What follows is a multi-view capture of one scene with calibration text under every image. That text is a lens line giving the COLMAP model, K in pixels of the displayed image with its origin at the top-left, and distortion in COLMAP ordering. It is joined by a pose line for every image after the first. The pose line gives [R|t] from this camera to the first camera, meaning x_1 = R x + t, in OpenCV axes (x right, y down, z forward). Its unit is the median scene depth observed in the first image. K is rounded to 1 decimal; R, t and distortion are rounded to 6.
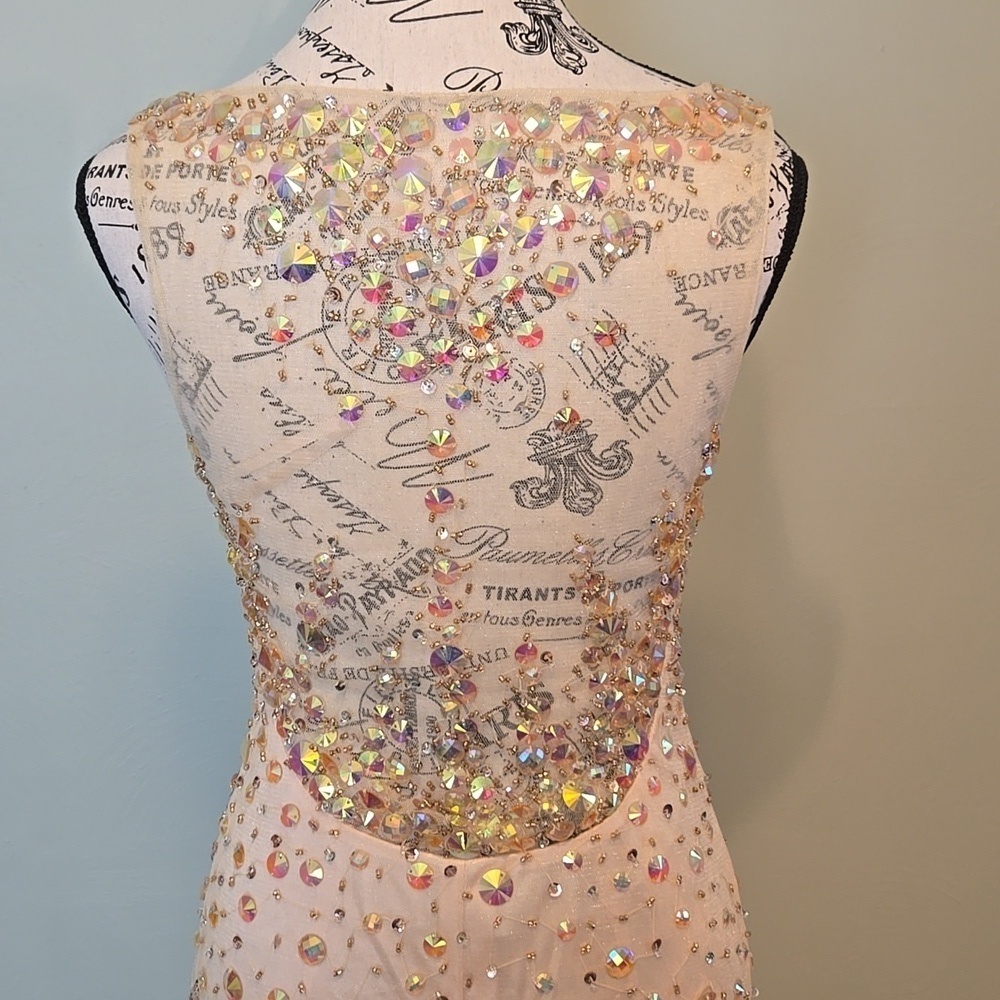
lens RADIAL K [[1422.9, 0, 500.0], [0, 1422.9, 500.0], [0, 0, 1]] dist [0.074815, -0.057230]
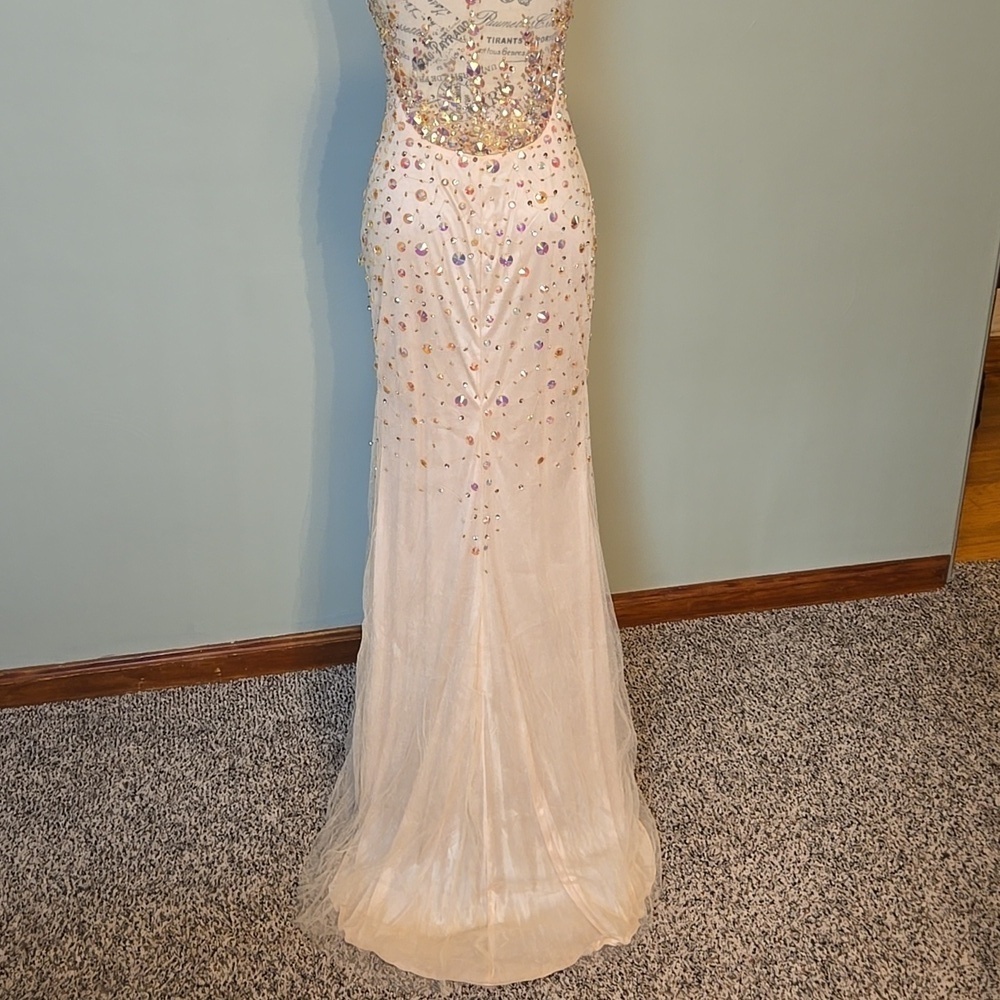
lens RADIAL K [[1422.9, 0, 500.0], [0, 1422.9, 500.0], [0, 0, 1]] dist [0.074815, -0.057230]
pose [[0.997545, -0.035072, 0.060611, -0.168255], [0.021962, 0.978559, 0.204791, 0.335582], [-0.066494, -0.202957, 0.976927, -1.644604]]
